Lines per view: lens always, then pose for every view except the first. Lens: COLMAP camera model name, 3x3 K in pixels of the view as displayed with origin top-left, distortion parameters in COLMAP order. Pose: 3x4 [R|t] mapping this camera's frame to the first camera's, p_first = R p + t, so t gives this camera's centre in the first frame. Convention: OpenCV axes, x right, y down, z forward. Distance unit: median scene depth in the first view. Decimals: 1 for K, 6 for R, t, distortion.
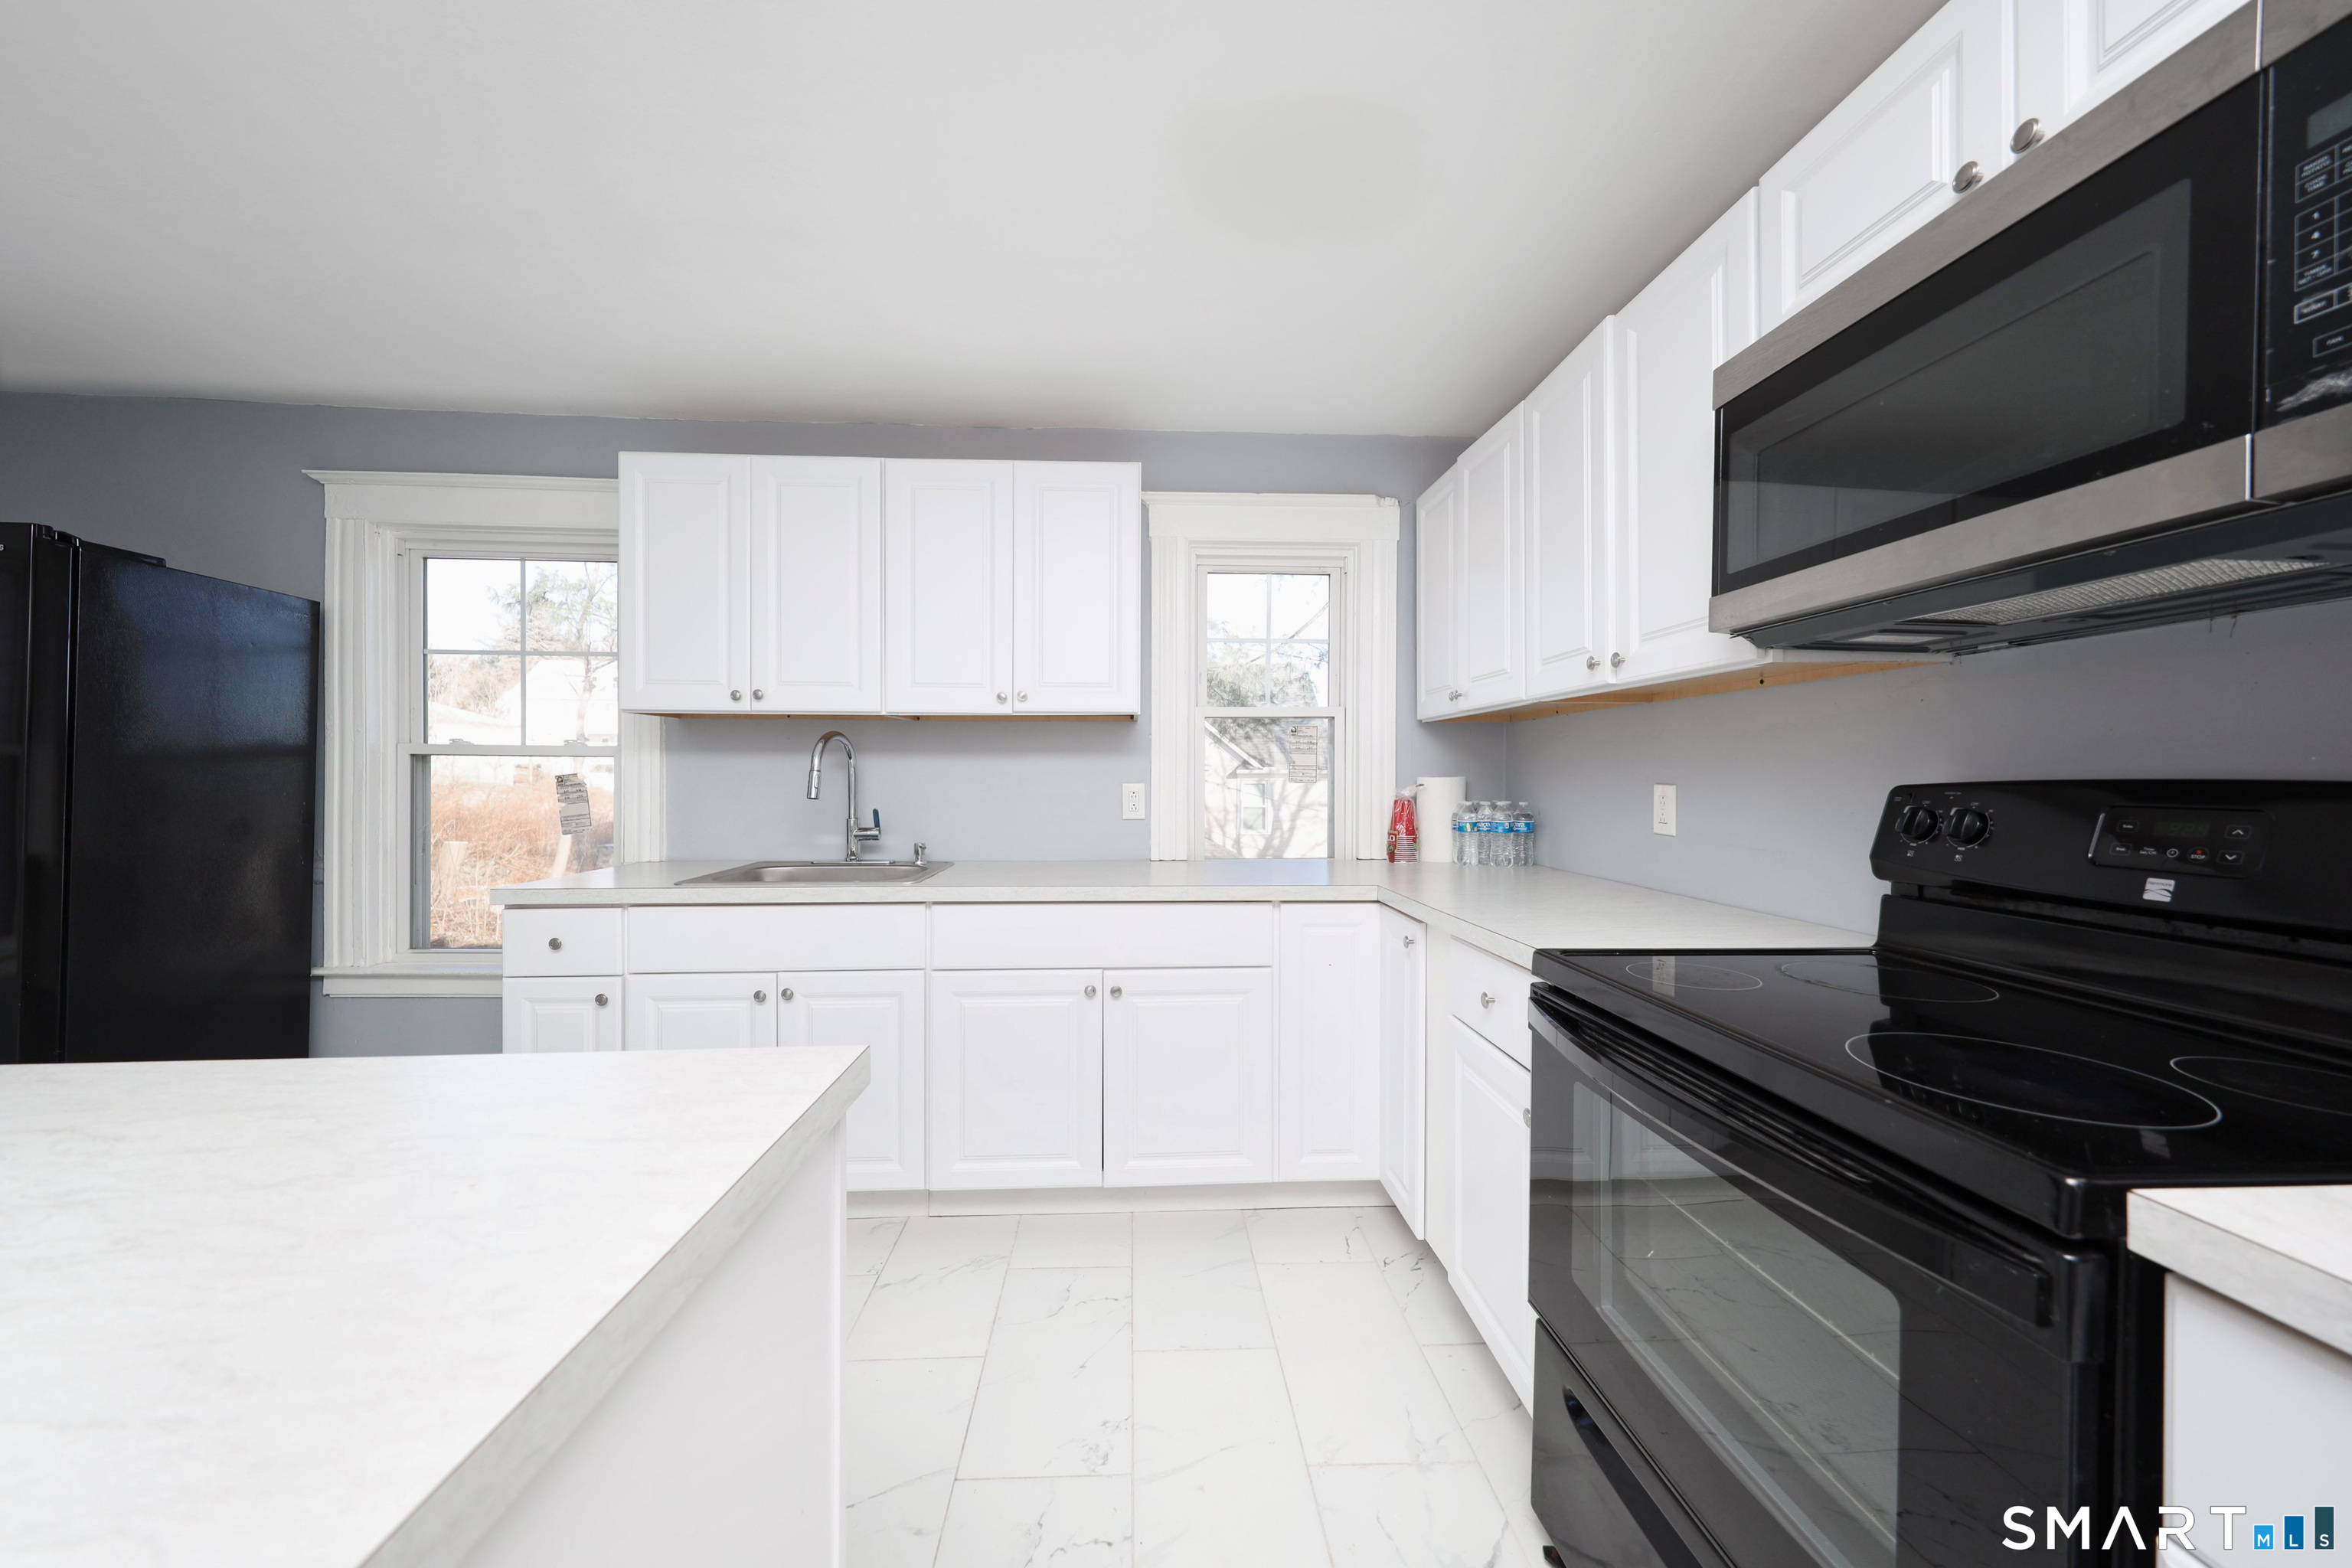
lens RADIAL K [[833.5, 0, 1164.5], [0, 833.5, 780.0], [0, 0, 1]] dist [0.000223, -0.000028]
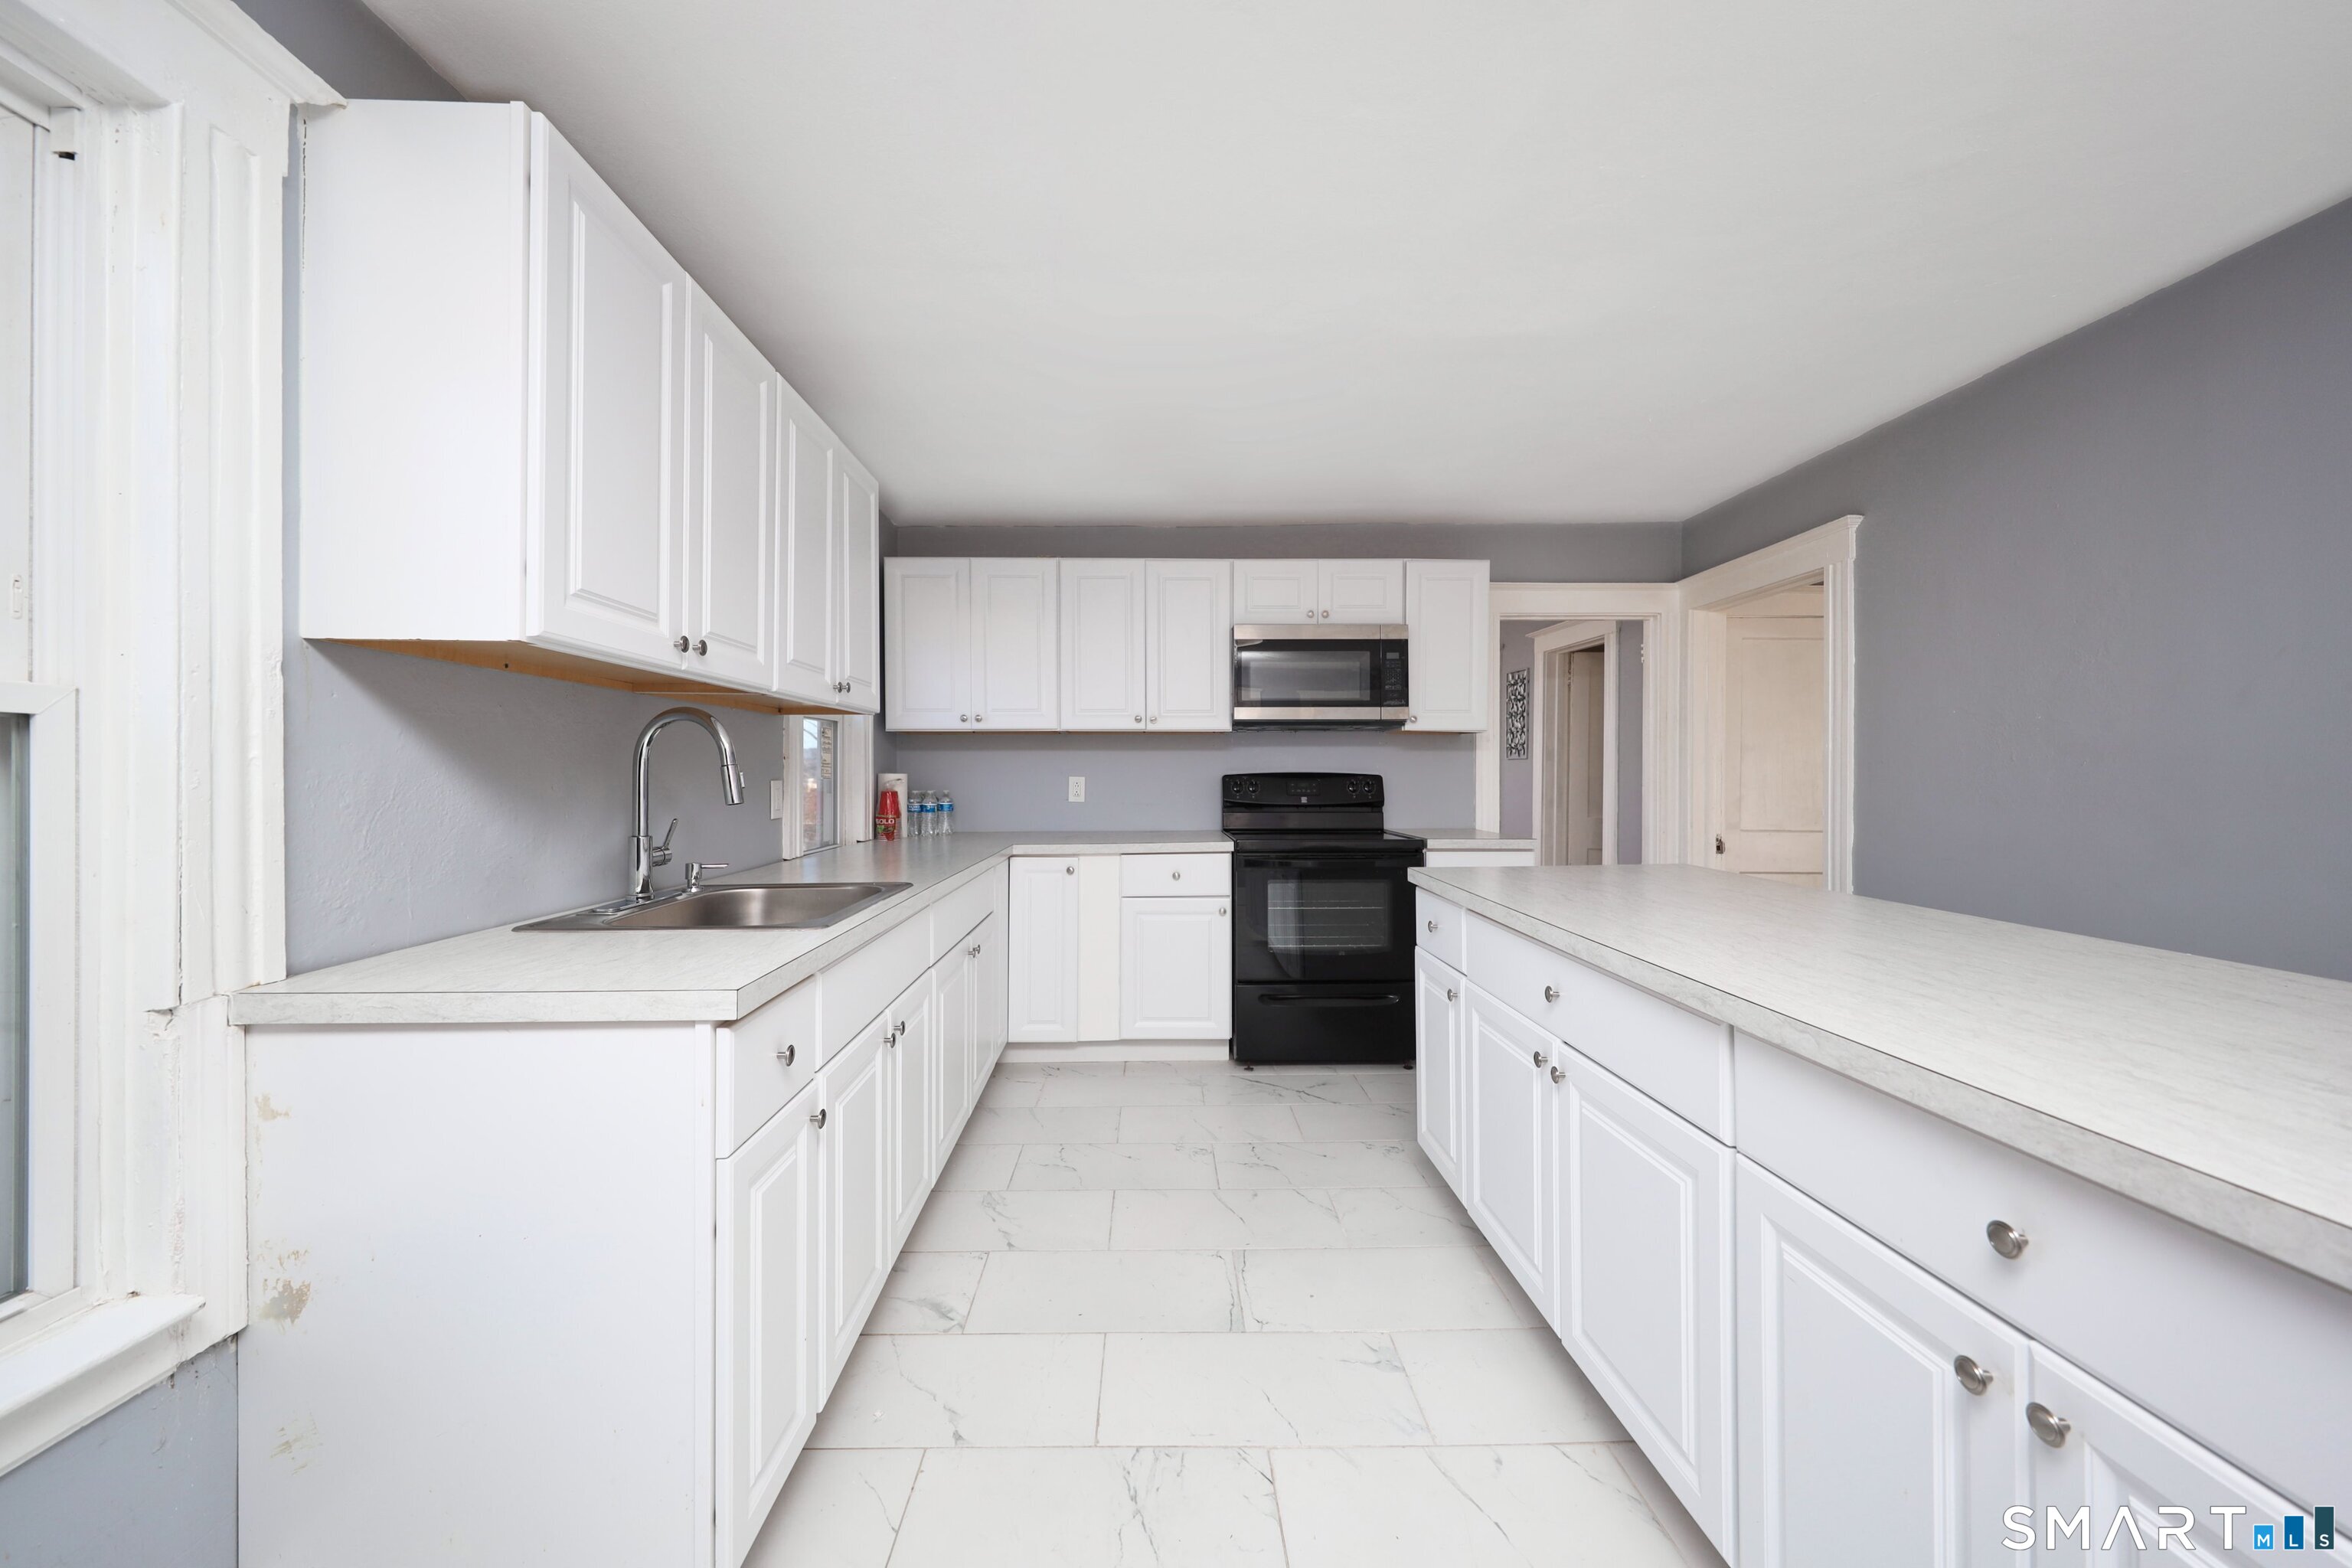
lens RADIAL K [[833.5, 0, 1164.5], [0, 833.5, 780.0], [0, 0, 1]] dist [0.000223, -0.000028]
pose [[0.028751, -0.008804, 0.999548, -1.035681], [0.006904, 0.999939, 0.008609, -0.001553], [-0.999563, 0.006653, 0.028810, 0.563995]]
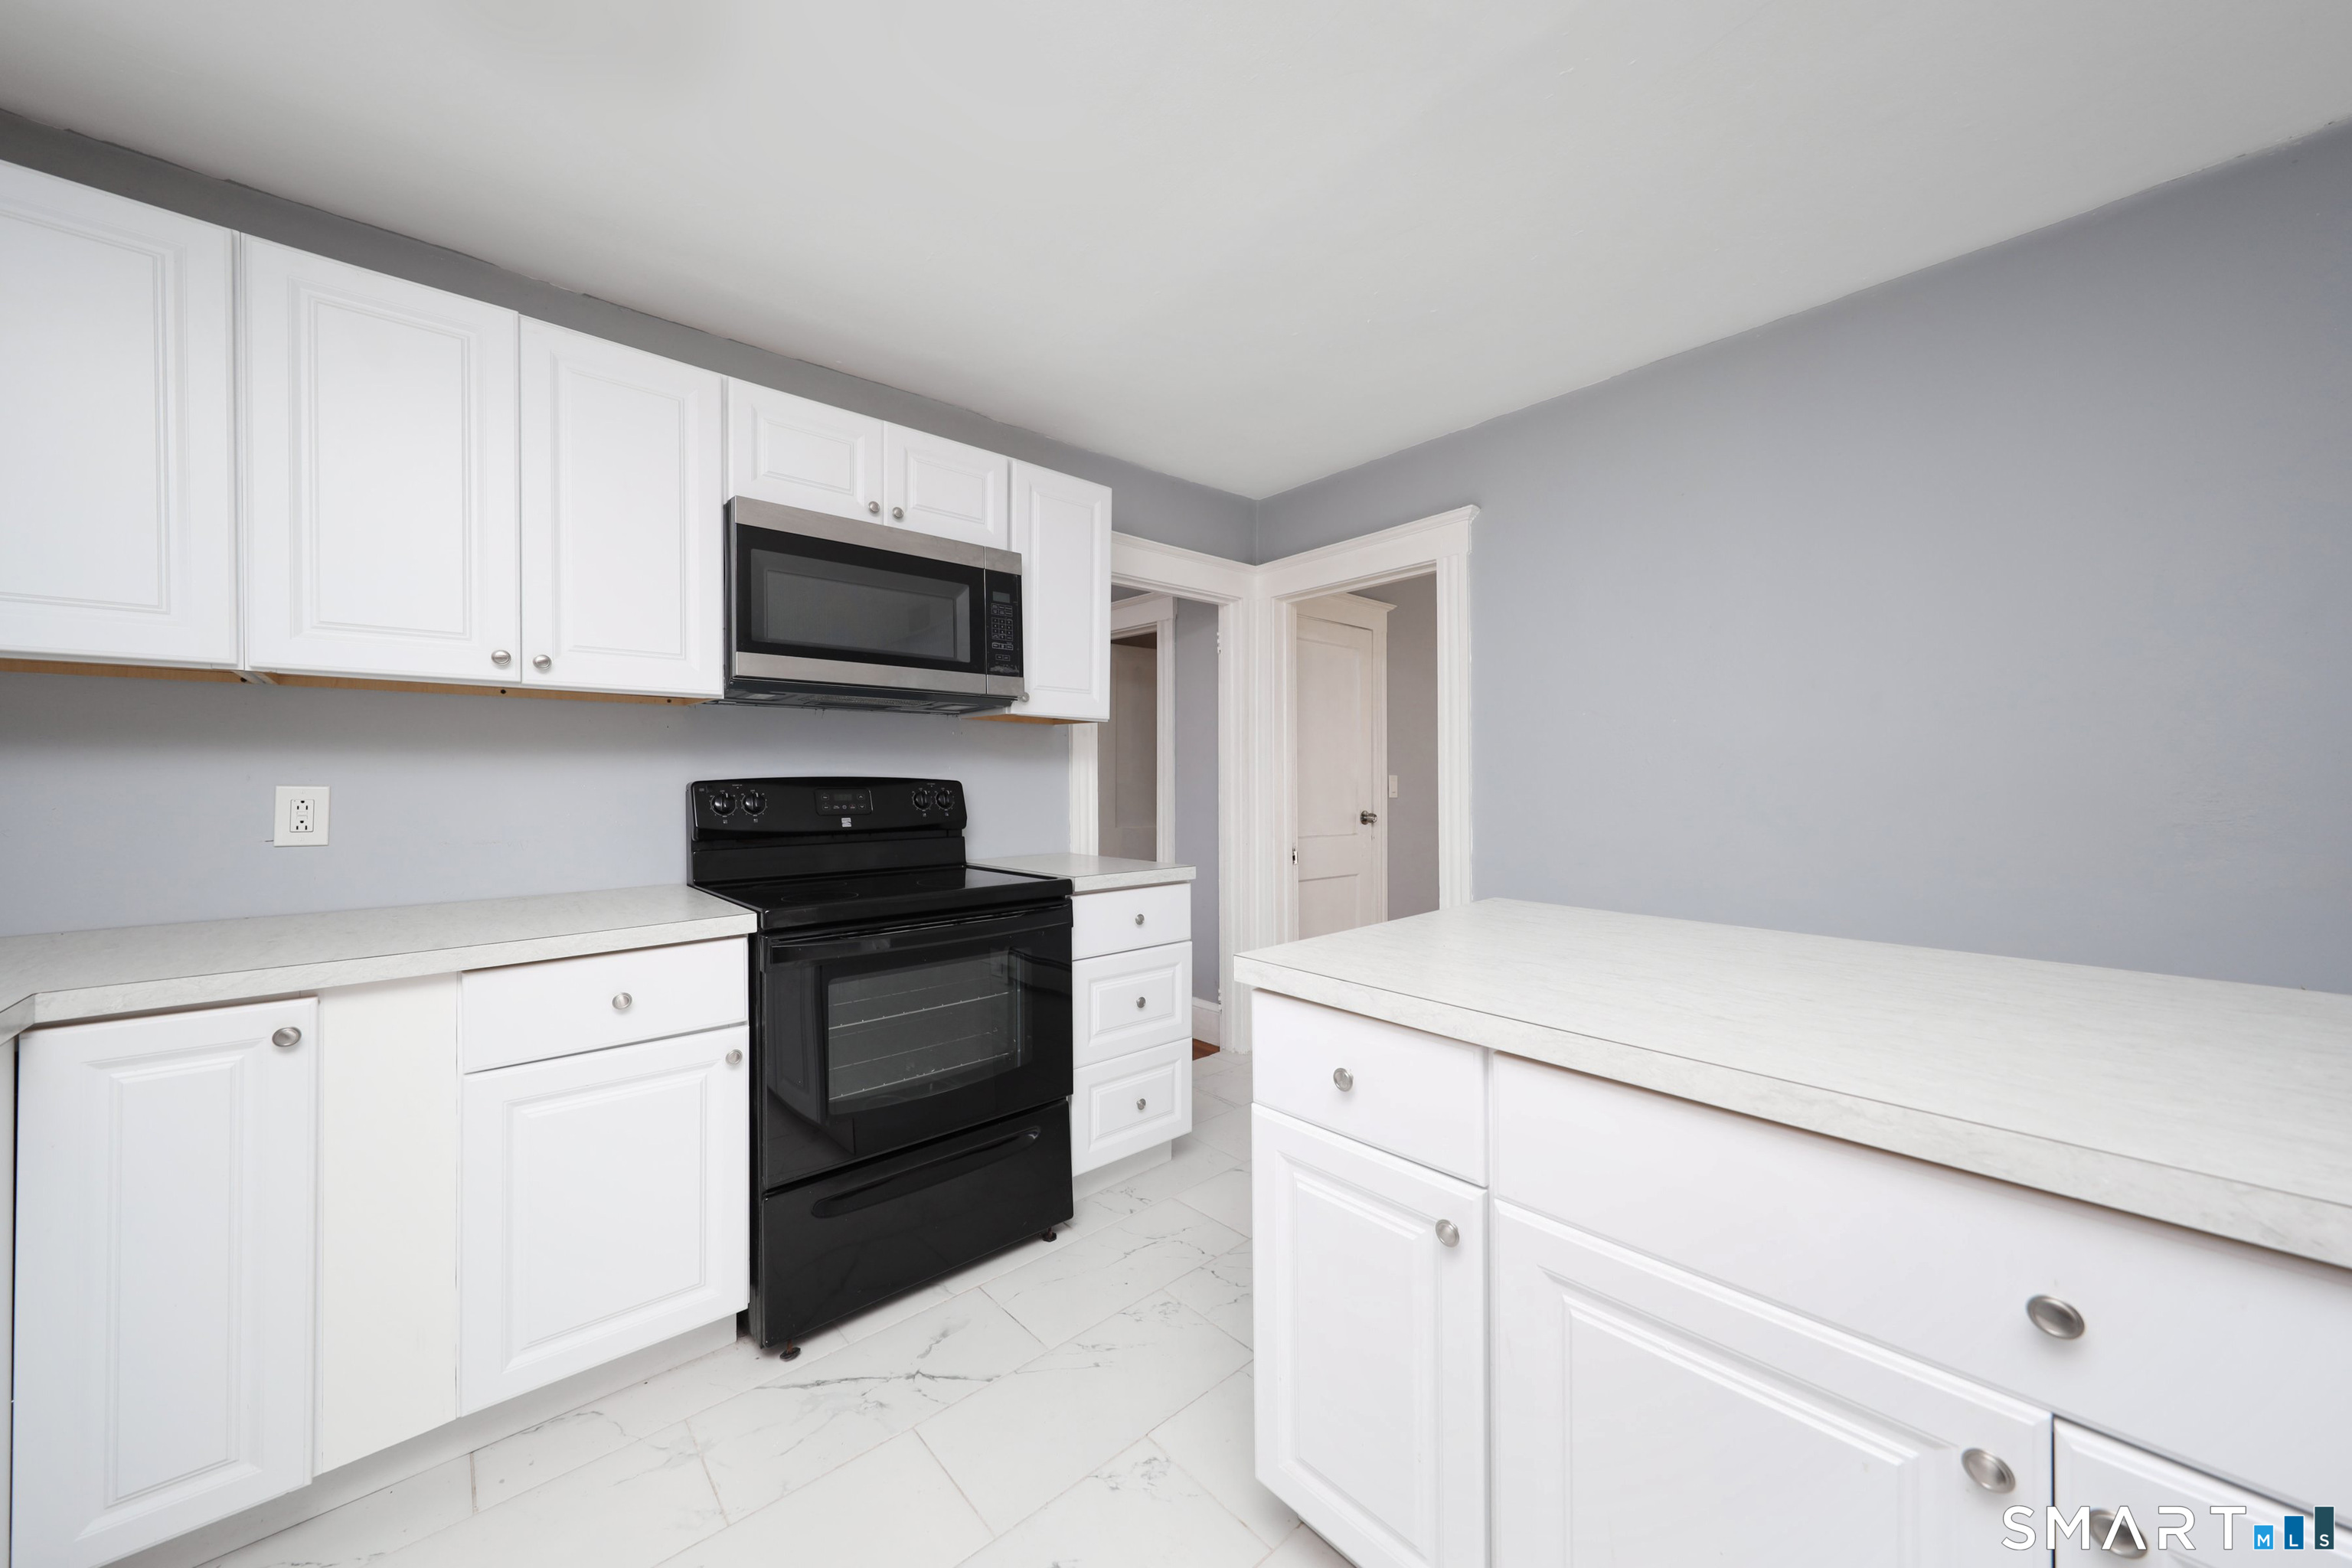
lens RADIAL K [[833.5, 0, 1164.5], [0, 833.5, 780.0], [0, 0, 1]] dist [0.000223, -0.000028]
pose [[-0.632698, 0.000097, 0.774399, -0.458582], [0.006000, 0.999971, 0.004777, 0.000758], [-0.774375, 0.007668, -0.632680, 0.656982]]
